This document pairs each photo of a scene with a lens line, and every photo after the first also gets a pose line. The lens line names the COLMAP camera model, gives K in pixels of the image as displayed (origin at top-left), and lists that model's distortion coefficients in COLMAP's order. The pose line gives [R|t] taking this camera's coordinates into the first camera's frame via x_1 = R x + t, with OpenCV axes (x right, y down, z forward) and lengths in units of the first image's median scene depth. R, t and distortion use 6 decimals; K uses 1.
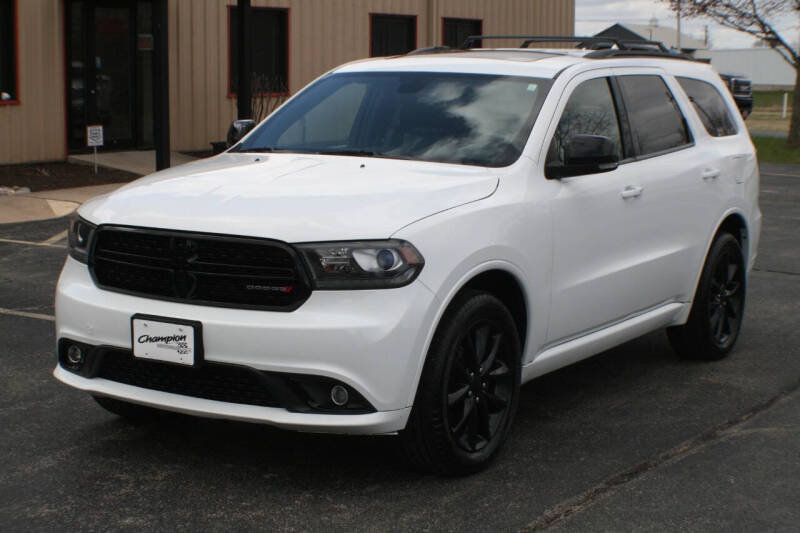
lens RADIAL K [[1392.7, 0, 400.0], [0, 1392.7, 266.5], [0, 0, 1]] dist [-0.191536, 0.028171]
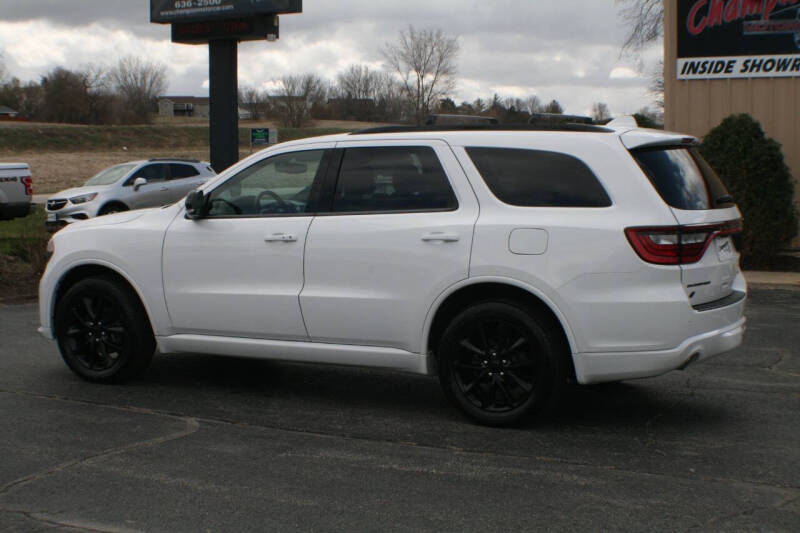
lens RADIAL K [[1392.7, 0, 400.0], [0, 1392.7, 266.5], [0, 0, 1]] dist [-0.191536, 0.028171]
pose [[0.073703, 0.062588, -0.995314, 1.876118], [-0.132885, 0.989745, 0.052397, -0.140869], [0.988387, 0.128401, 0.081264, 1.297221]]
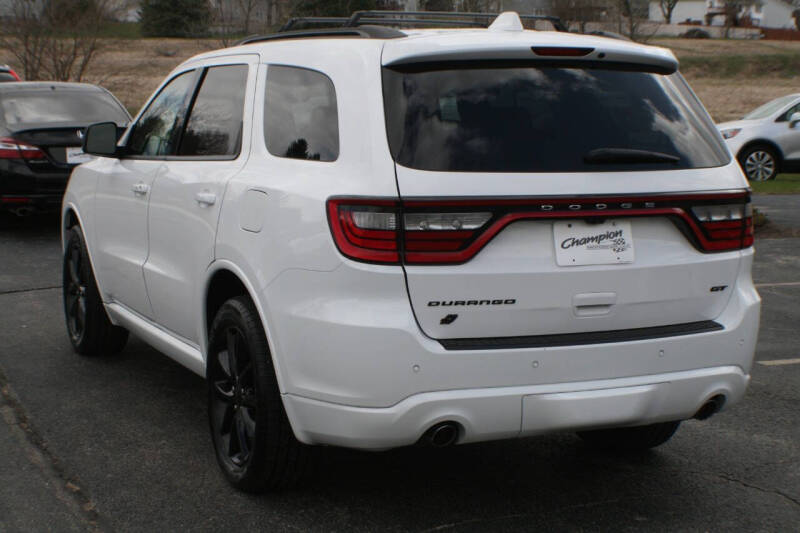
lens RADIAL K [[1528.4, 0, 400.0], [0, 1528.4, 266.5], [0, 0, 1]] dist [-0.179565, 0.111208]
pose [[-0.557001, 0.079087, -0.826737, 1.209581], [-0.128152, 0.975349, 0.179643, -0.273598], [0.820565, 0.206010, -0.533136, 2.212268]]
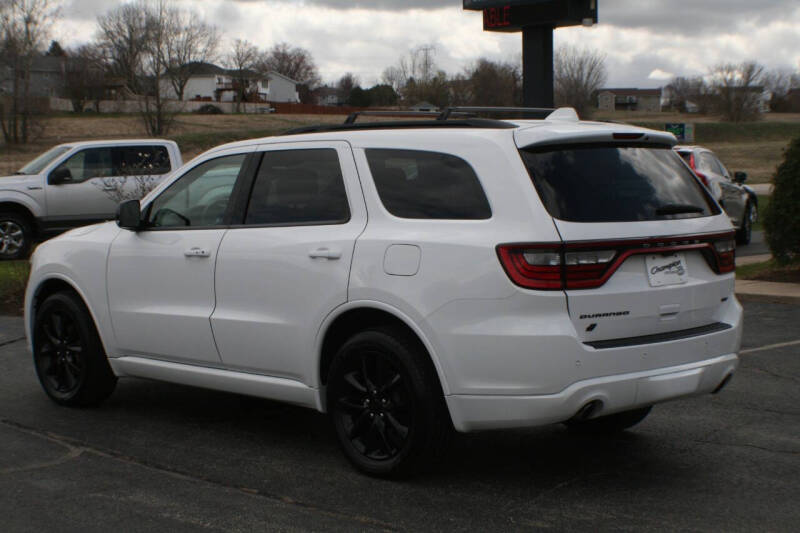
lens RADIAL K [[1528.4, 0, 400.0], [0, 1528.4, 266.5], [0, 0, 1]] dist [-0.179565, 0.111208]
pose [[-0.249125, 0.056147, -0.966842, 1.737161], [-0.121371, 0.988637, 0.088686, -0.225182], [0.960836, 0.139441, -0.239480, 1.887751]]
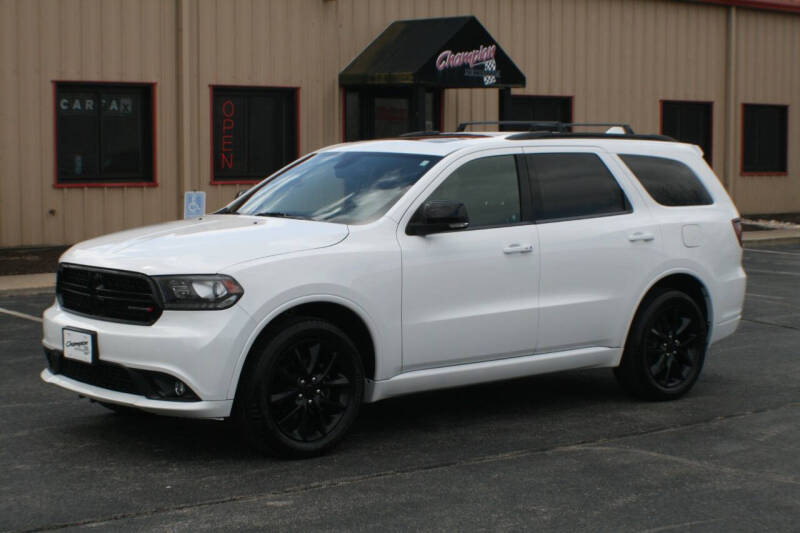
lens RADIAL K [[1392.7, 0, 400.0], [0, 1392.7, 266.5], [0, 0, 1]] dist [-0.191536, 0.028171]
pose [[0.955673, 0.013063, -0.294141, 0.546807], [-0.031215, 0.997880, -0.057103, 0.043568], [0.292771, 0.063753, 0.954055, -0.233827]]
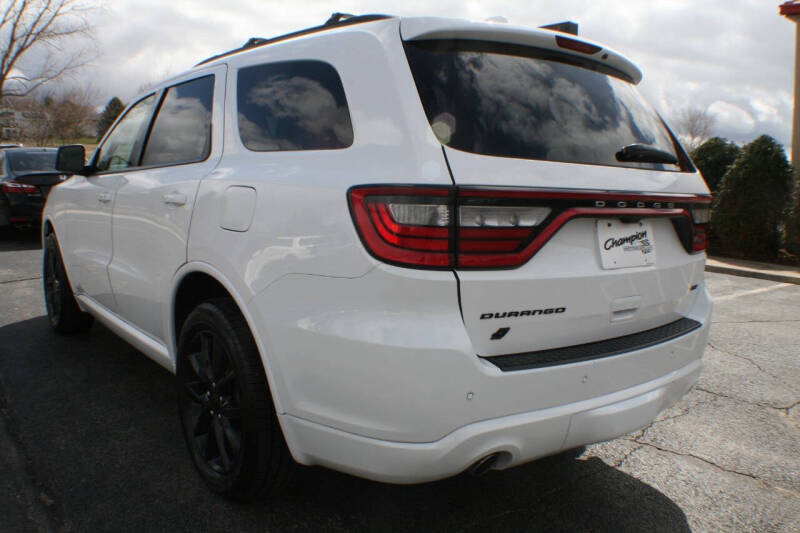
lens RADIAL K [[704.5, 0, 387.9], [0, 704.5, 269.9], [0, 0, 1]] dist [-0.183295, 0.016996]
pose [[-0.349406, 0.096250, -0.932015, 0.768653], [-0.162449, 0.973423, 0.161427, -0.156781], [0.922781, 0.207808, -0.324484, 1.794625]]
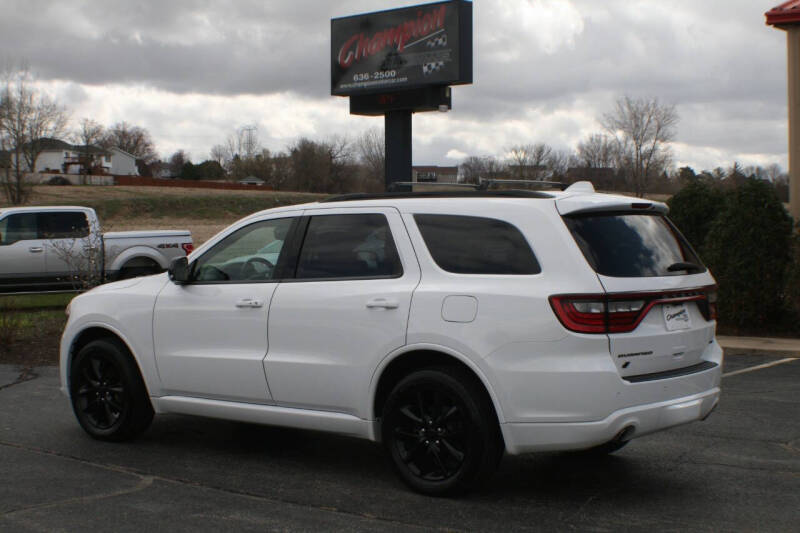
lens RADIAL K [[1361.6, 0, 400.0], [0, 1361.6, 266.5], [0, 0, 1]] dist [-0.183387, 0.073024]
pose [[-0.114363, 0.014533, -0.993333, 1.843074], [-0.131652, 0.990852, 0.029653, -0.187495], [0.984677, 0.134166, -0.111404, 1.647654]]
